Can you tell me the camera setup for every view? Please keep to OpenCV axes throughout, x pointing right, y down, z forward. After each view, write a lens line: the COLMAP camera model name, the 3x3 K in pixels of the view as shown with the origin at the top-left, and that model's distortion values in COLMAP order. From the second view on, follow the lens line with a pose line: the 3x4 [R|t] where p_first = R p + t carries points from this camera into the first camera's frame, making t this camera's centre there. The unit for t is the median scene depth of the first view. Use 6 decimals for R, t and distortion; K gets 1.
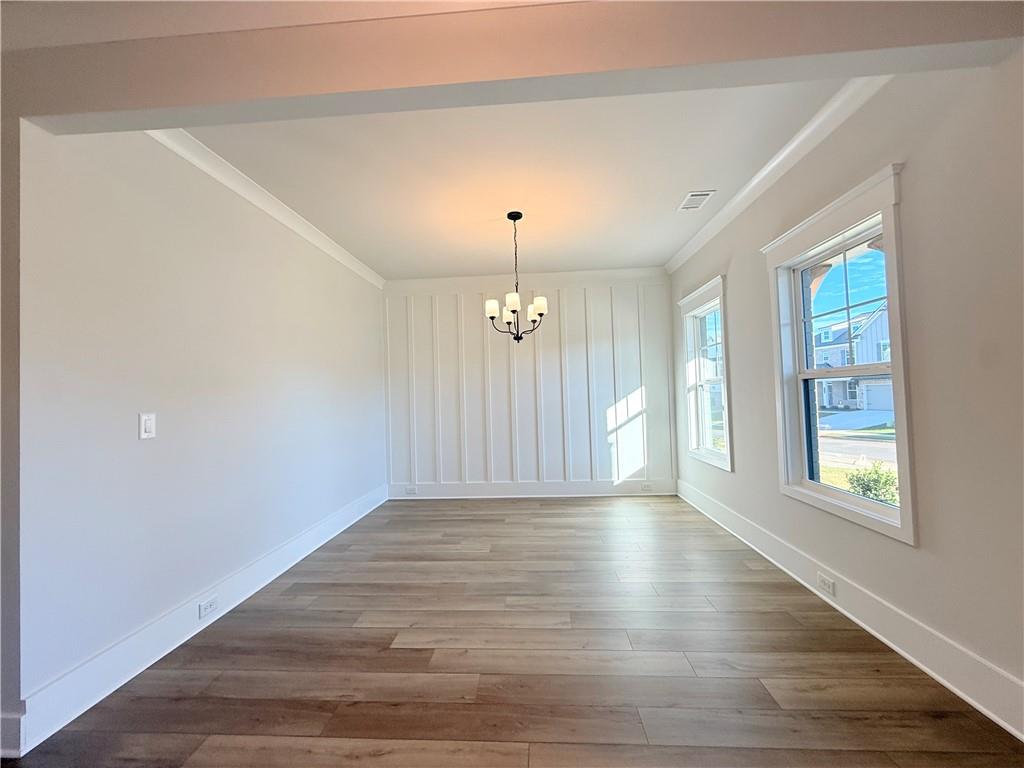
lens RADIAL K [[409.2, 0, 510.1], [0, 409.2, 383.0], [0, 0, 1]] dist [0.000508, 0.000277]
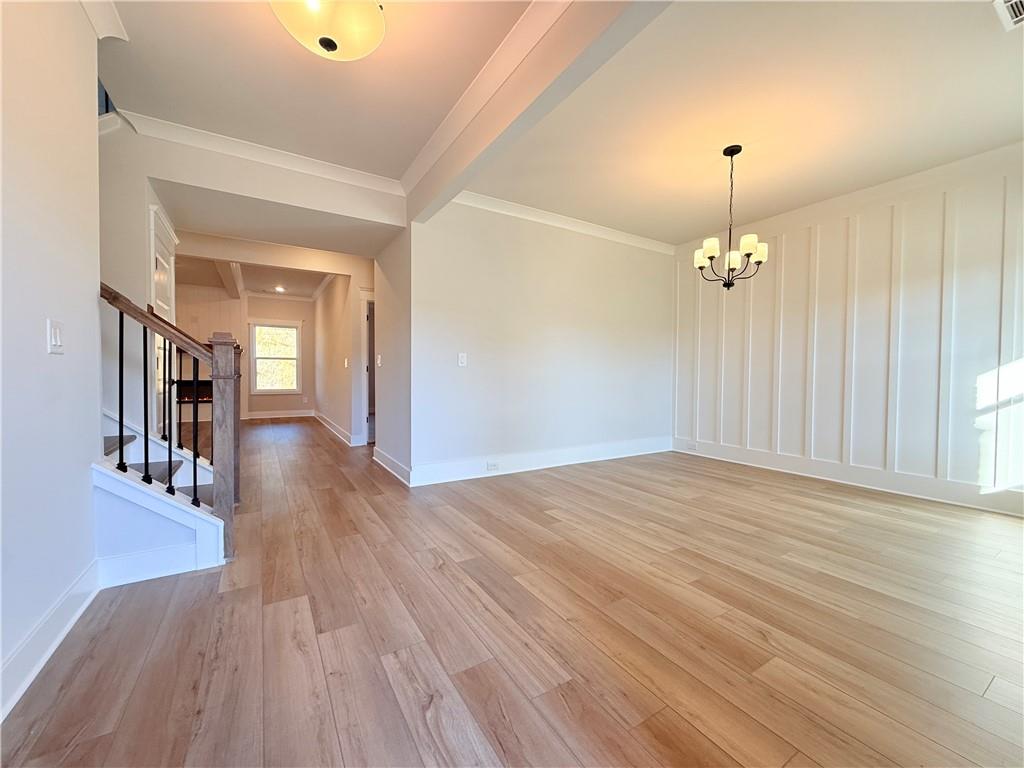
lens RADIAL K [[409.2, 0, 510.1], [0, 409.2, 383.0], [0, 0, 1]] dist [0.000508, 0.000277]
pose [[0.575147, 0.053655, -0.816289, 0.542640], [-0.001756, 0.997925, 0.064357, 0.058965], [0.818048, -0.035582, 0.574048, 0.046995]]
